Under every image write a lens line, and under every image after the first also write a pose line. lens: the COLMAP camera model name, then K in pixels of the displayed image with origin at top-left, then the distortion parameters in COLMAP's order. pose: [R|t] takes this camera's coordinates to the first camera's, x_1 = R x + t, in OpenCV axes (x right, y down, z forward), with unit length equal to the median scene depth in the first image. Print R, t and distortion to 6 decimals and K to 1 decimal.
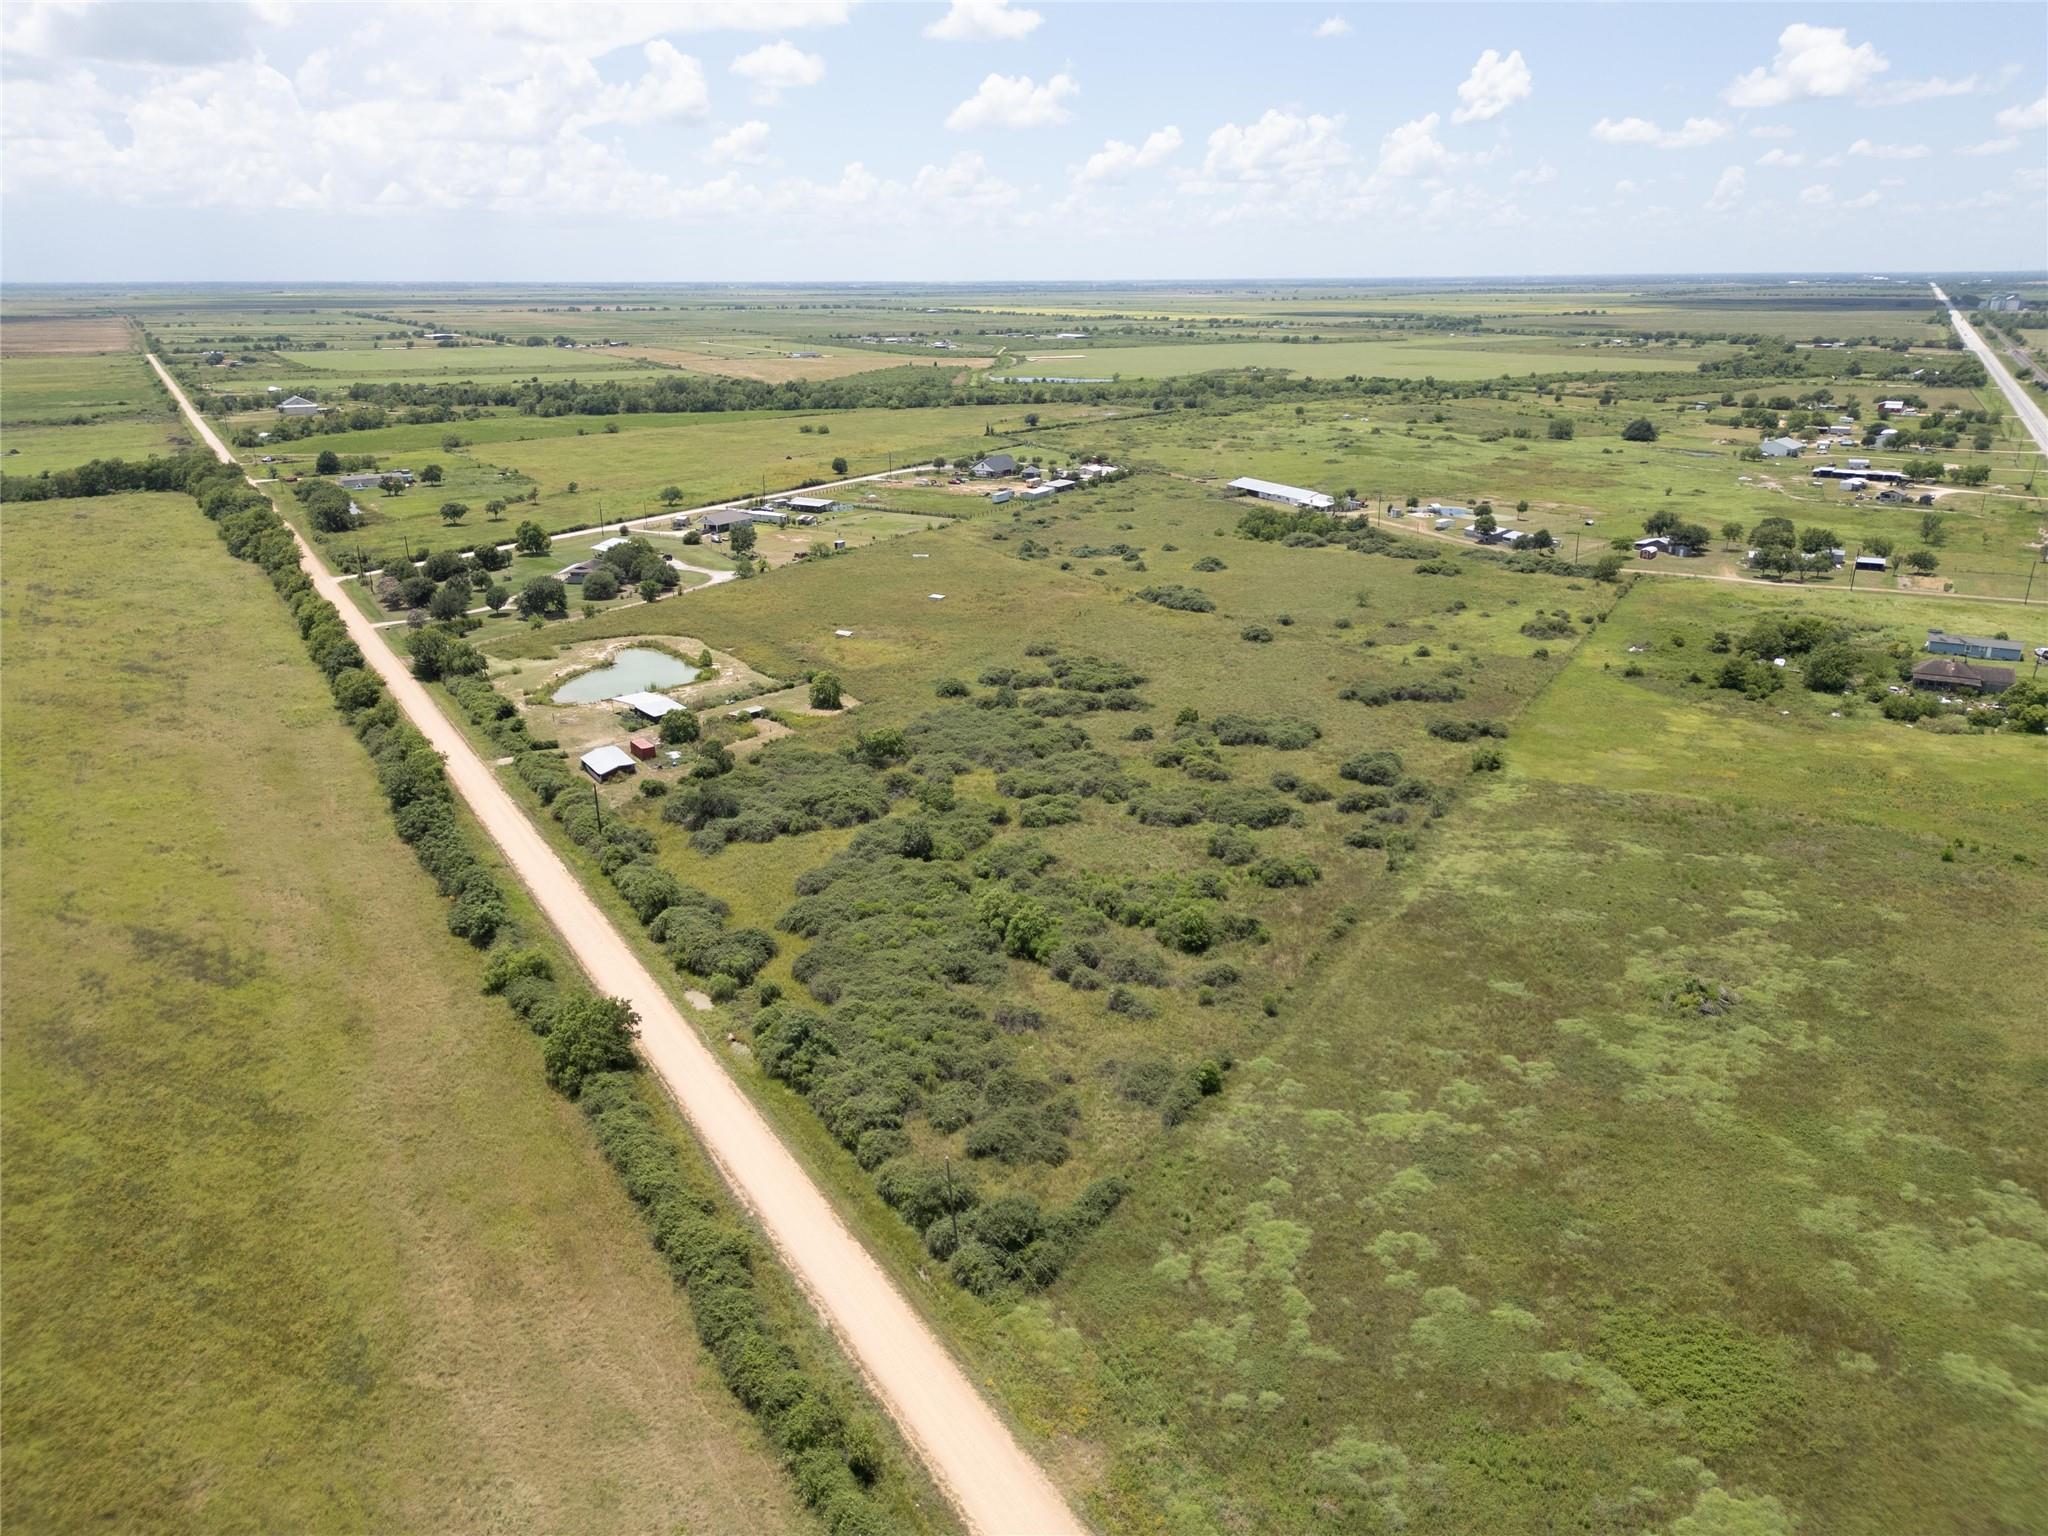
lens RADIAL K [[1435.0, 0, 1024.0], [0, 1435.0, 768.0], [0, 0, 1]] dist [0.075315, -0.077453]
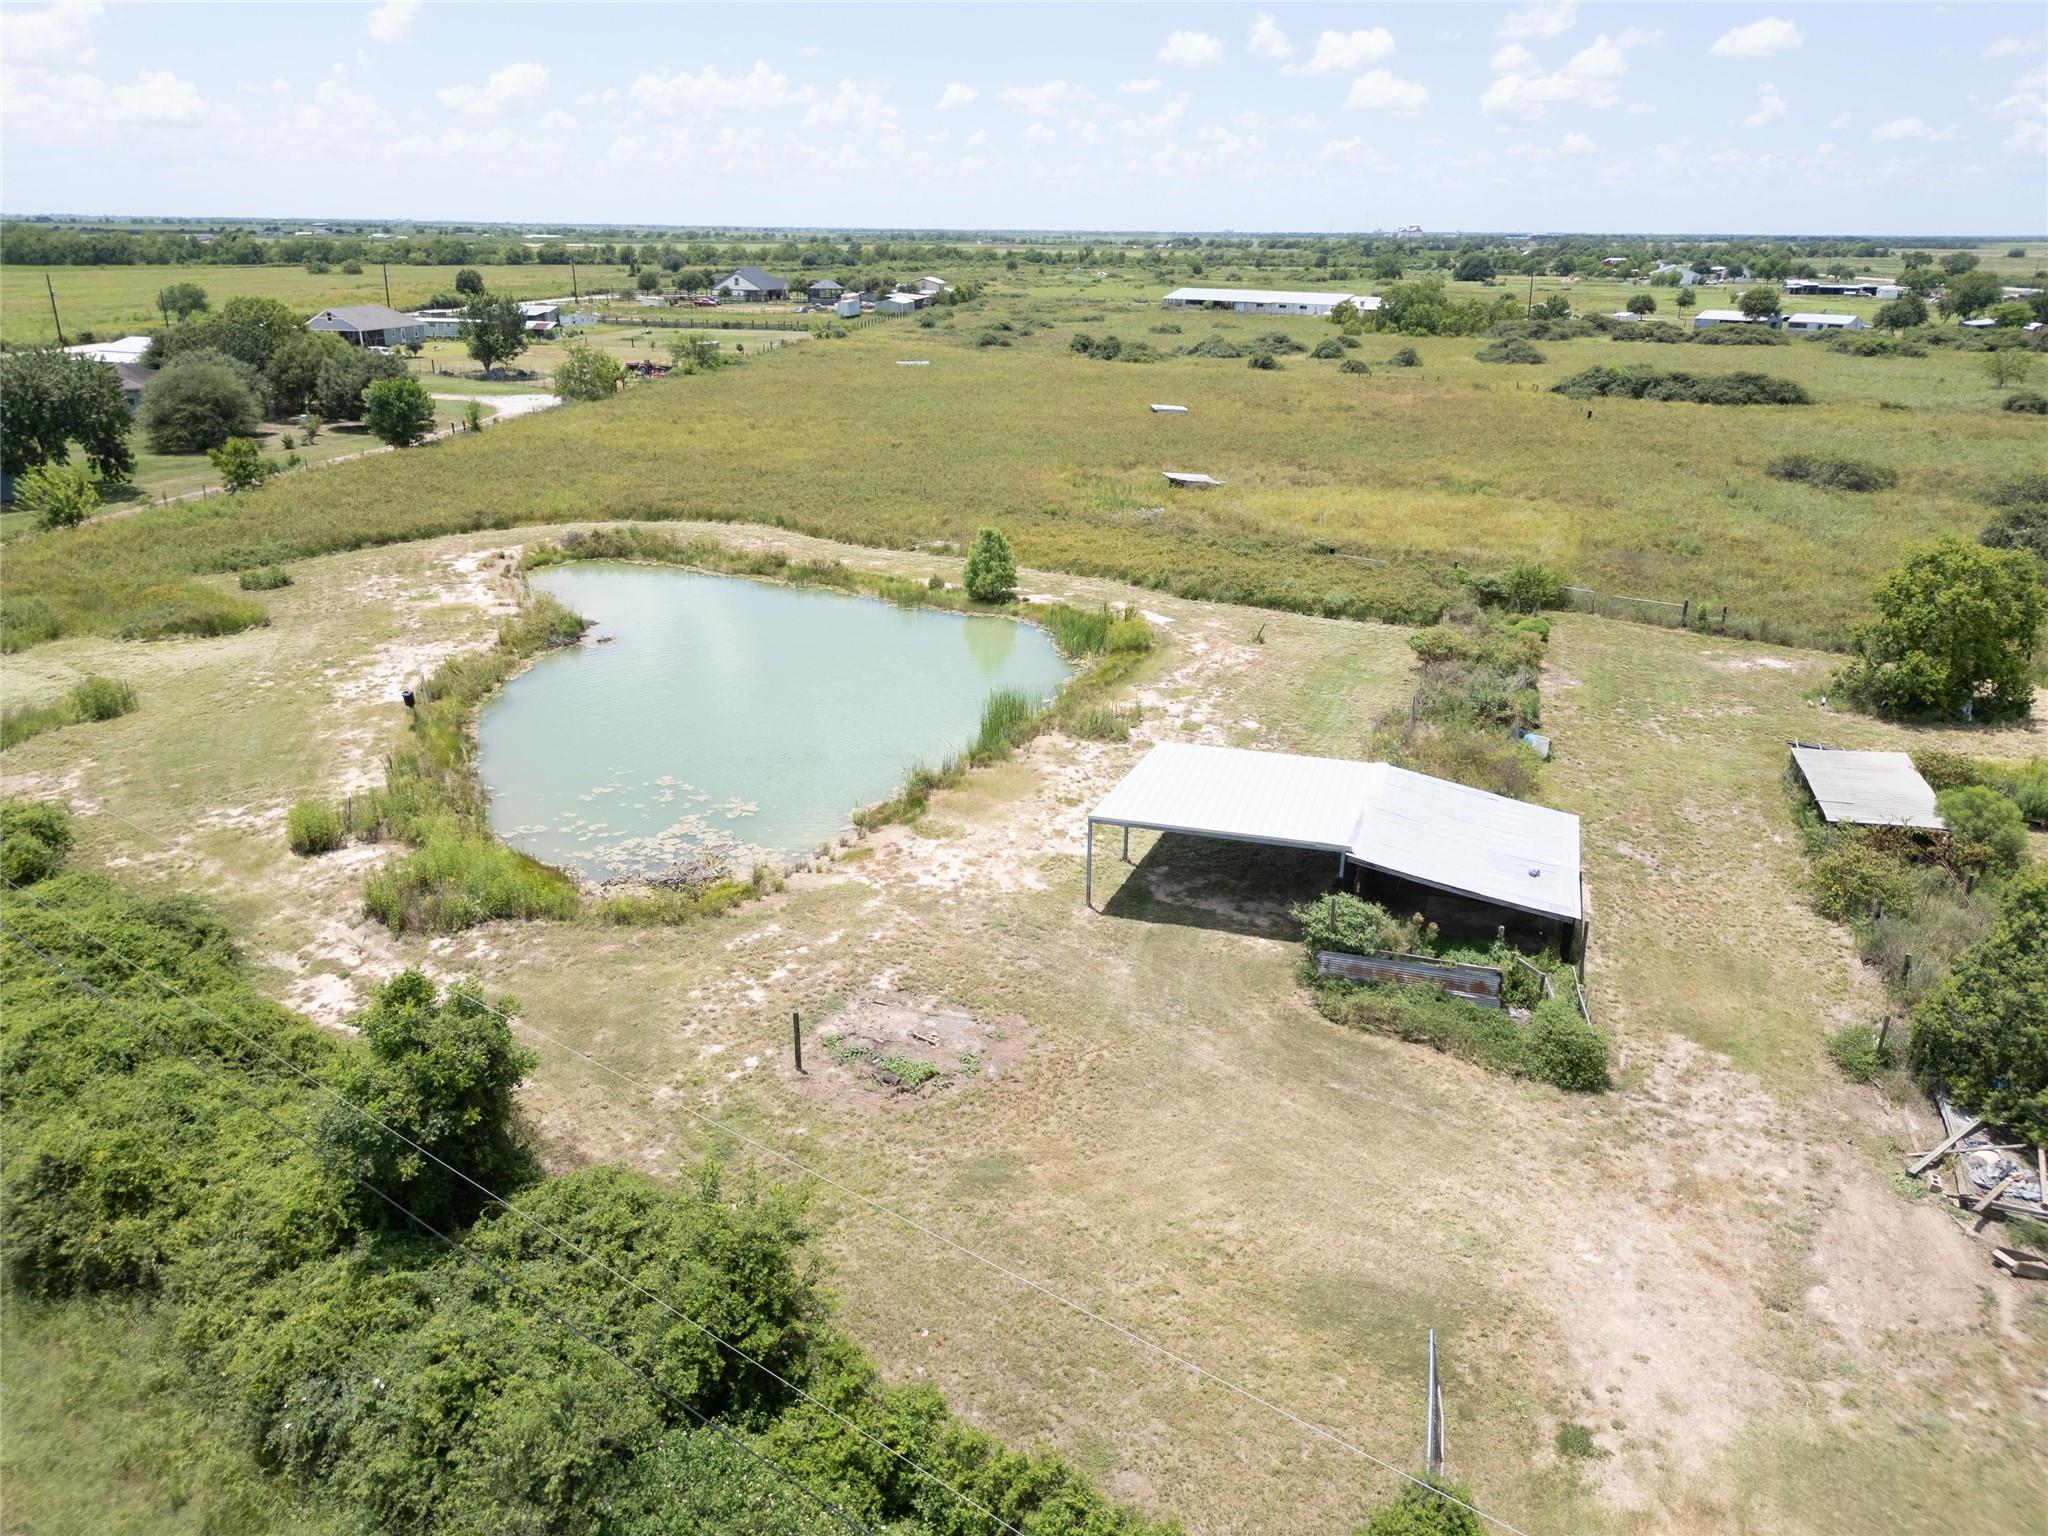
lens RADIAL K [[1423.7, 0, 1024.0], [0, 1423.7, 768.0], [0, 0, 1]] dist [0.085859, -0.086532]
pose [[0.923814, -0.121715, 0.362978, -0.356892], [0.110667, 0.992540, 0.051164, -0.063537], [-0.366497, -0.007096, 0.930392, 0.902320]]
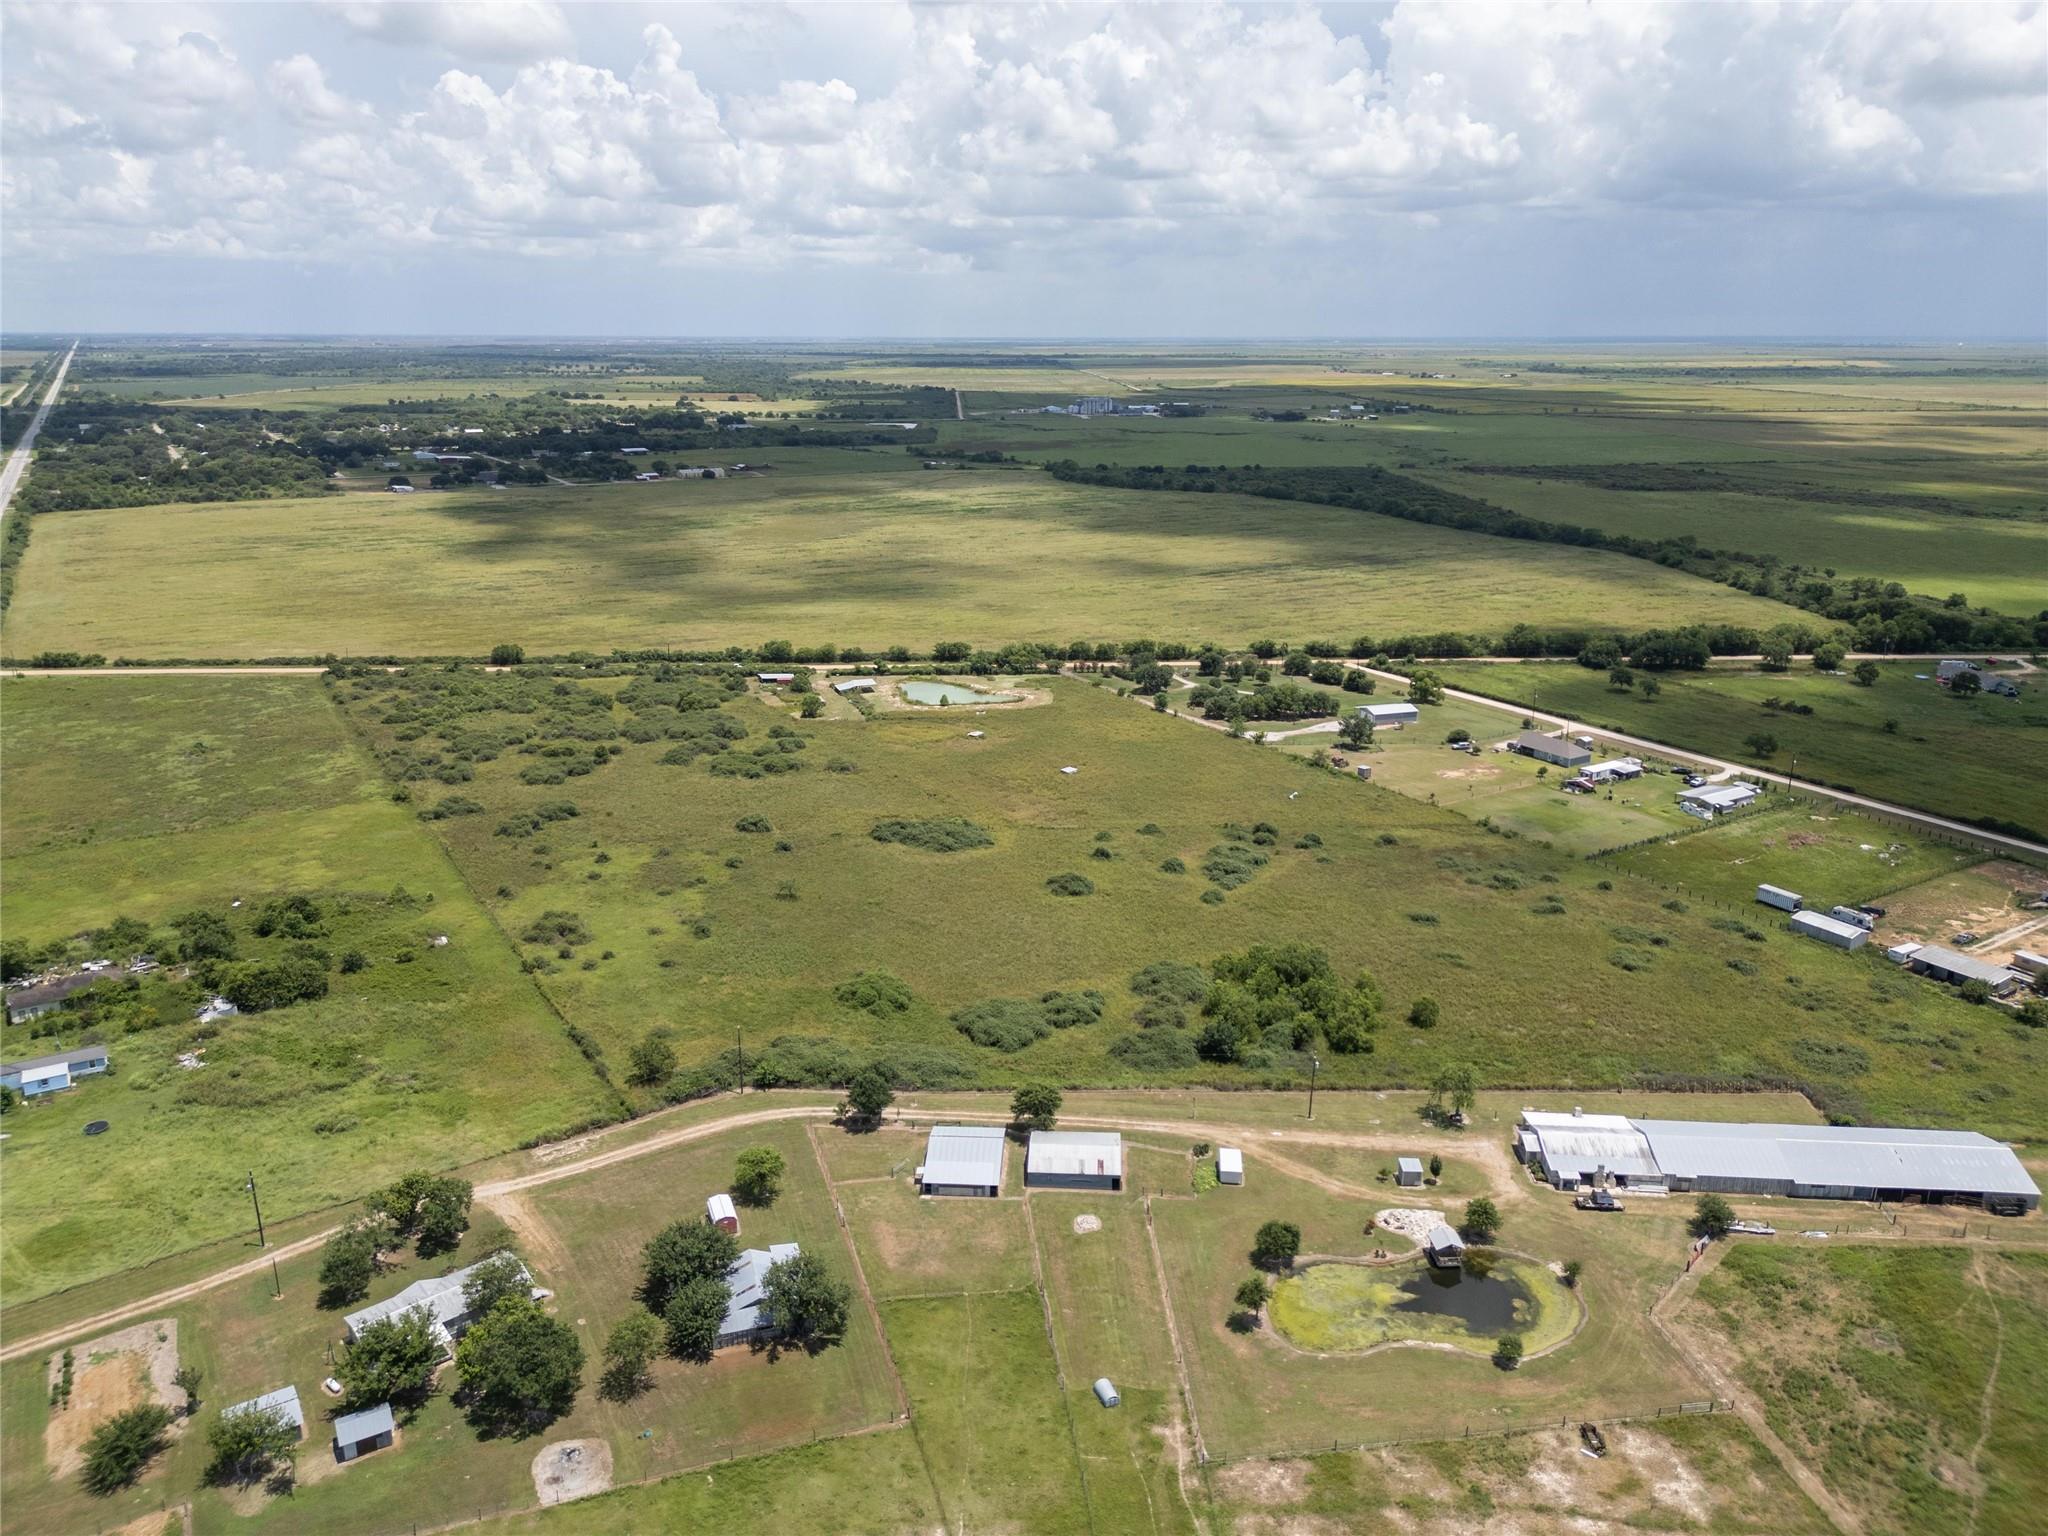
lens RADIAL K [[1423.7, 0, 1024.0], [0, 1423.7, 768.0], [0, 0, 1]] dist [0.085859, -0.086532]
pose [[-0.476326, 0.259119, -0.840221, 1.149766], [-0.283771, 0.859153, 0.425829, -0.771903], [0.832218, 0.441264, -0.335706, 1.850229]]
